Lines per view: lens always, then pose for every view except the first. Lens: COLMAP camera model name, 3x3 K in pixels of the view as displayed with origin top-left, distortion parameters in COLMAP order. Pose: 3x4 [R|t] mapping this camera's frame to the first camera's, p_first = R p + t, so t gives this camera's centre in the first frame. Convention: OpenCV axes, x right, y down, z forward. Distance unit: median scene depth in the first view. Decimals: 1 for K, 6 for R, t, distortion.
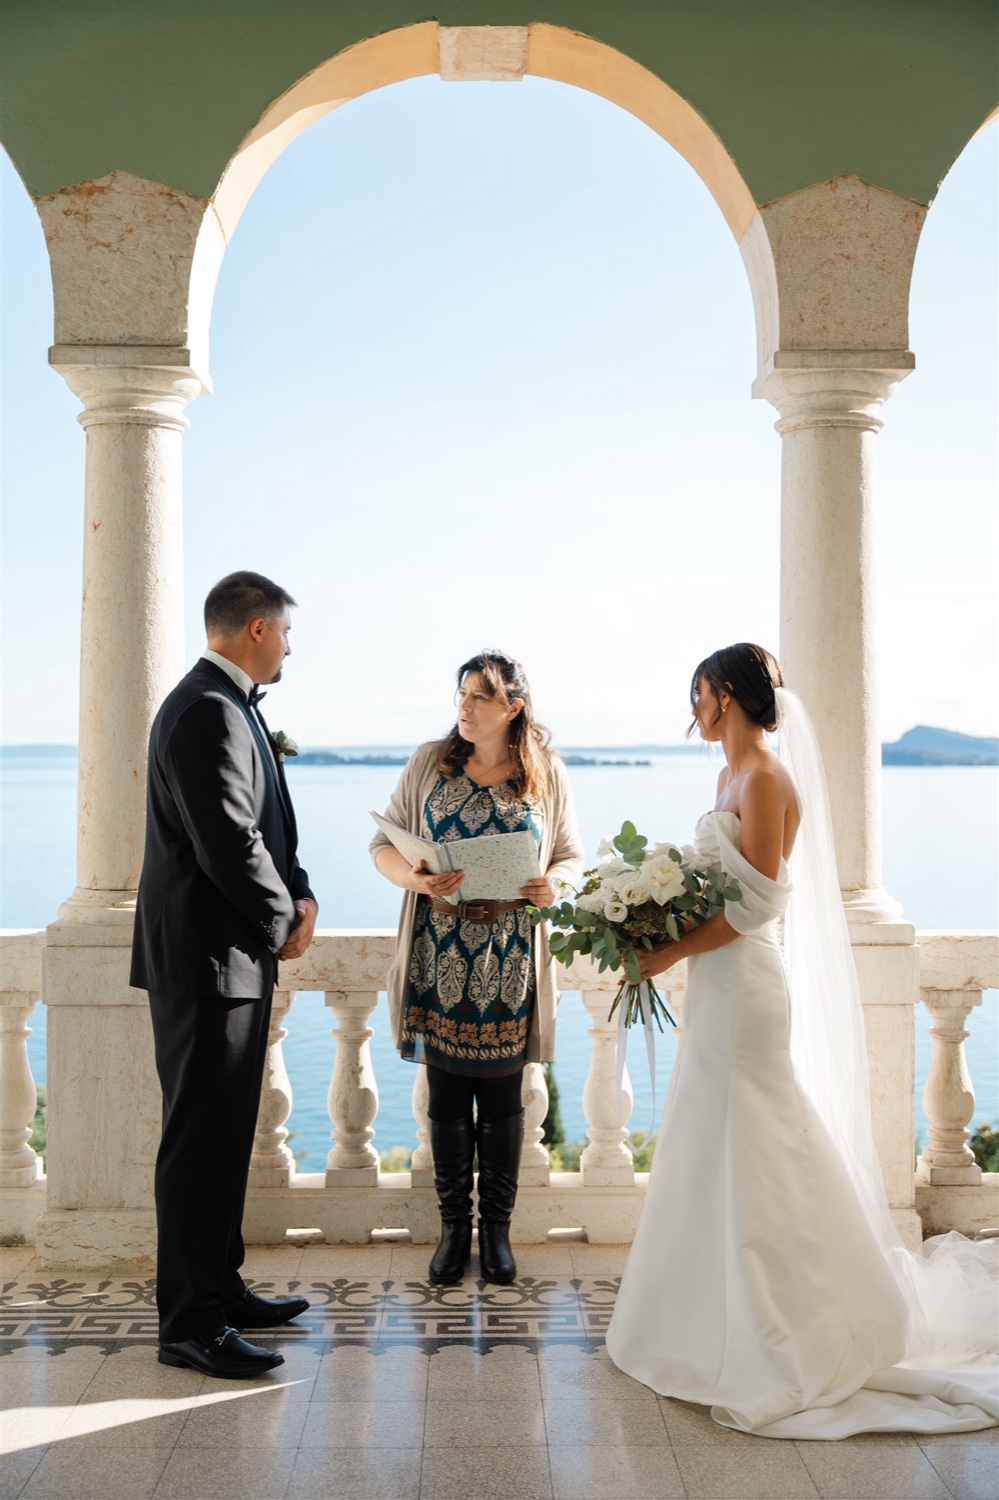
lens RADIAL K [[1637.3, 0, 497.2], [0, 1637.3, 744.1], [0, 0, 1]] dist [0.018089, -0.049885]
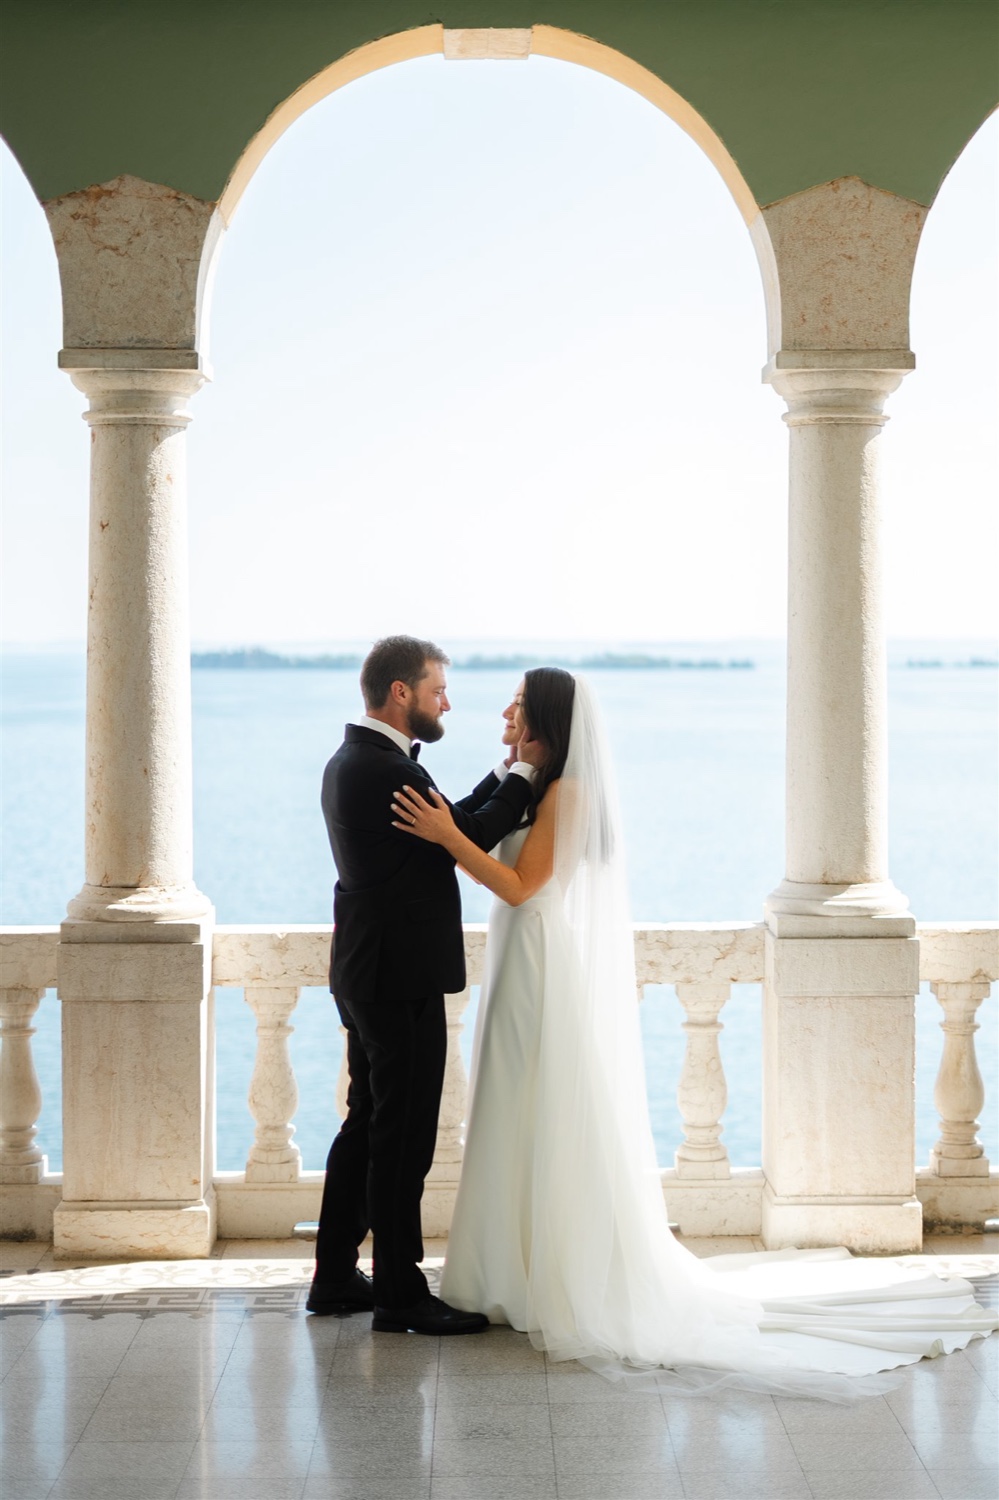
lens RADIAL K [[2502.4, 0, 557.3], [0, 2502.4, 698.6], [0, 0, 1]] dist [-0.002588, -0.043232]
pose [[0.999837, -0.003796, 0.017658, 0.005782], [0.003415, 0.999762, 0.021535, -0.059393], [-0.017735, -0.021472, 0.999612, -0.542570]]
